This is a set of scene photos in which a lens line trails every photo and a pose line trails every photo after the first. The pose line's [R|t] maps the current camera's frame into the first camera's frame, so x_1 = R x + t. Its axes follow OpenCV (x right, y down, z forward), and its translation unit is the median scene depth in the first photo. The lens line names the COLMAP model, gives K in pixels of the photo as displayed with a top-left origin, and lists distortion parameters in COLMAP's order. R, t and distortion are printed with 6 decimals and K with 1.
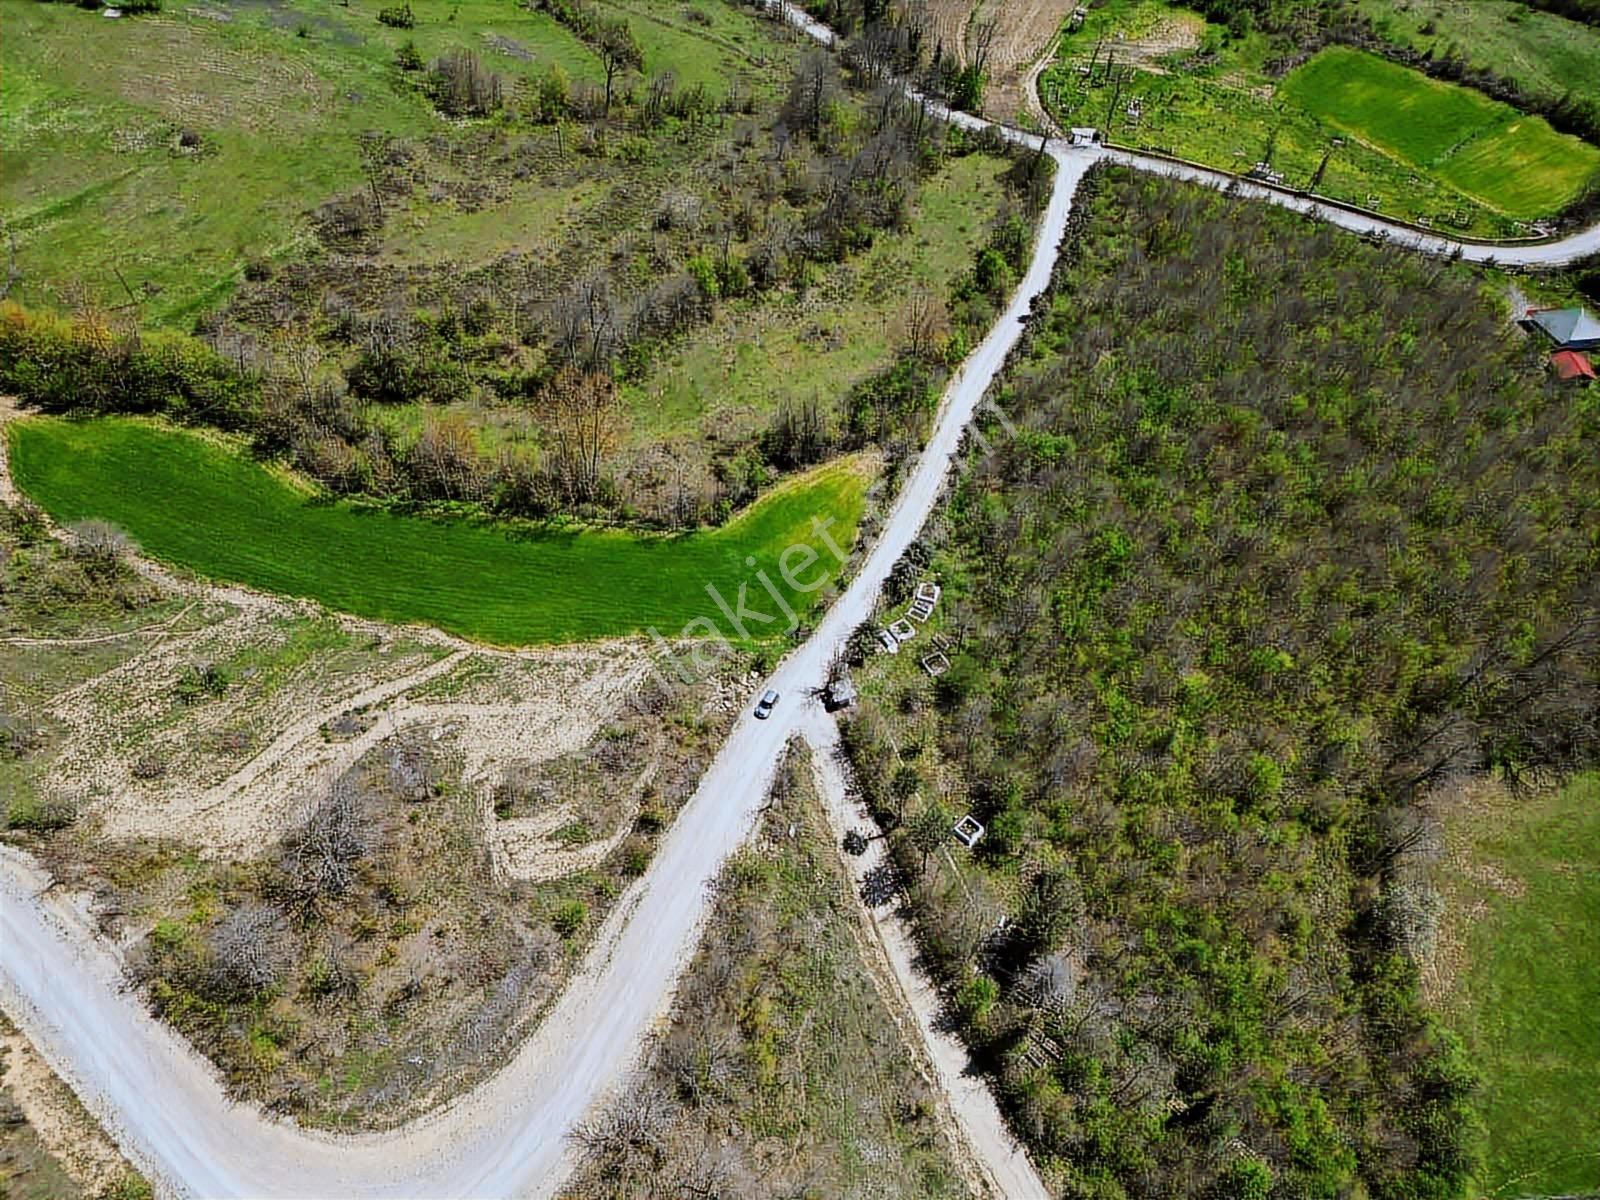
lens RADIAL K [[1107.2, 0, 794.8], [0, 1107.2, 605.3], [0, 0, 1]] dist [0.085609, -0.094401]
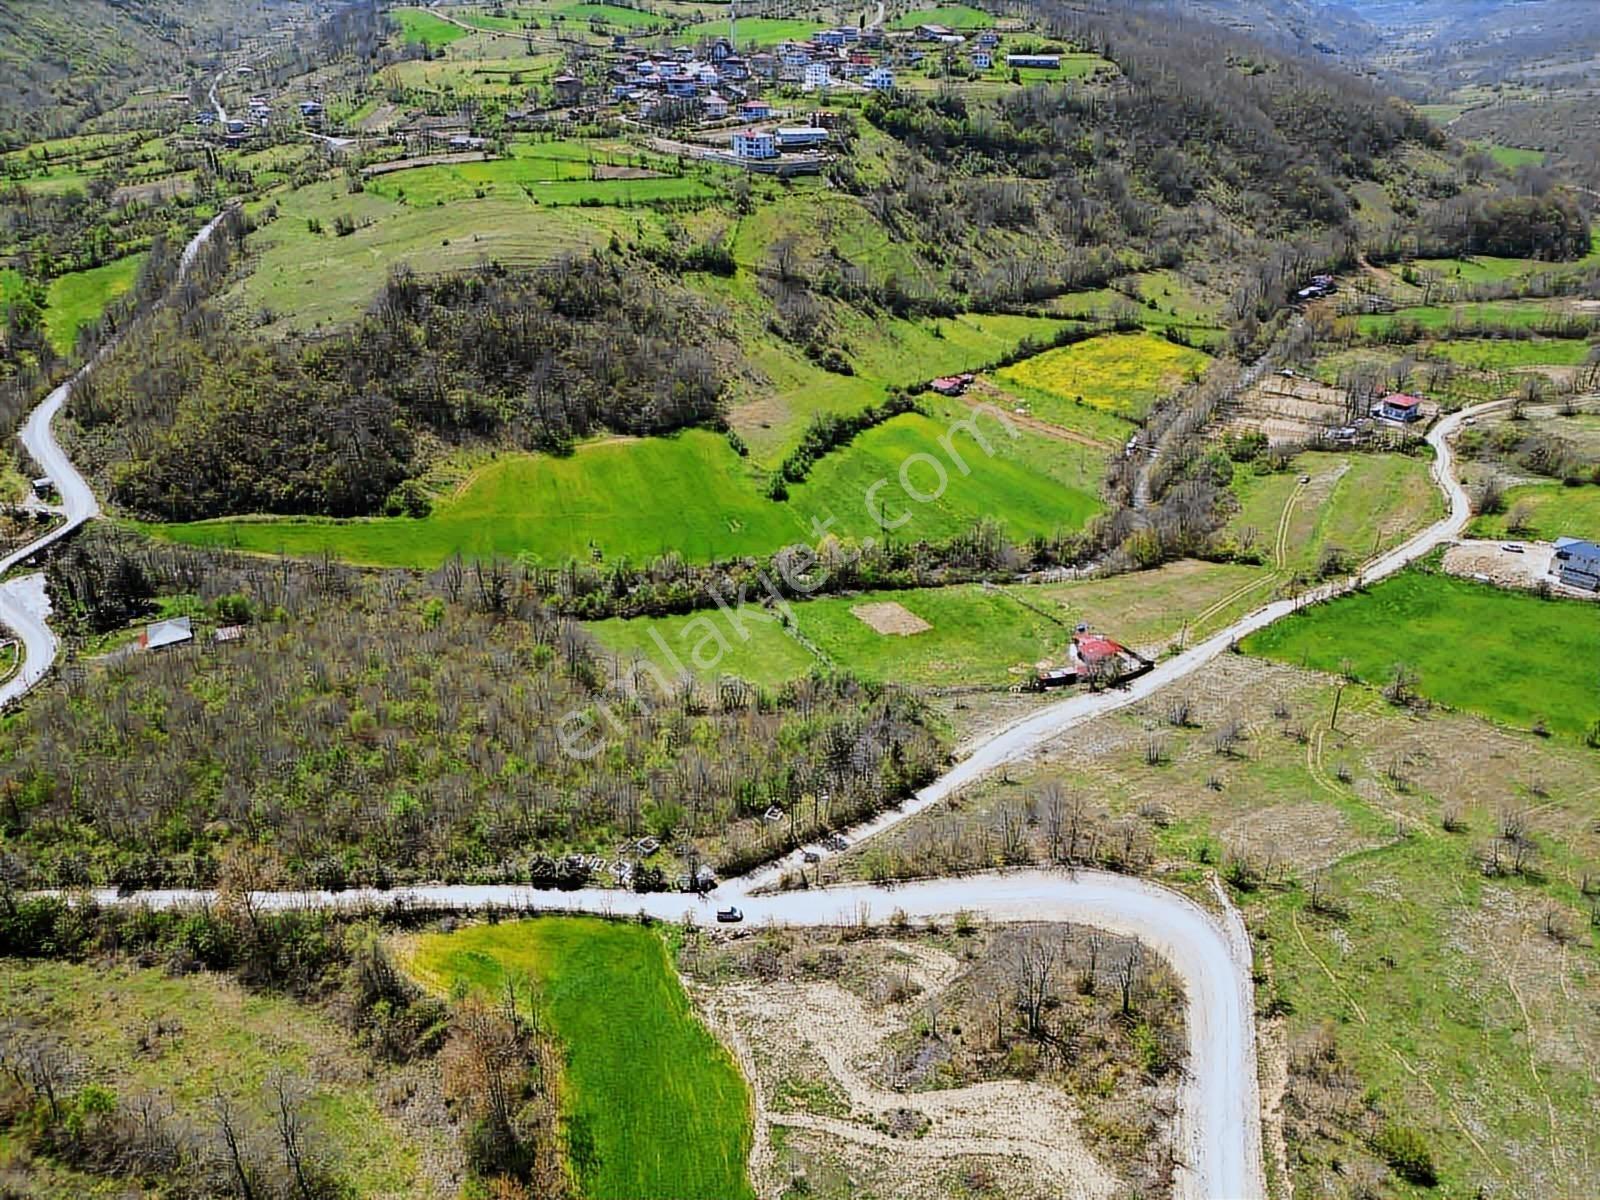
lens RADIAL K [[1114.4, 0, 795.8], [0, 1114.4, 600.6], [0, 0, 1]] dist [0.078659, -0.080756]
pose [[-0.333013, -0.463371, 0.821212, -0.821087], [0.710047, 0.449824, 0.541748, -0.622925], [-0.620431, 0.763509, 0.179219, 0.400646]]
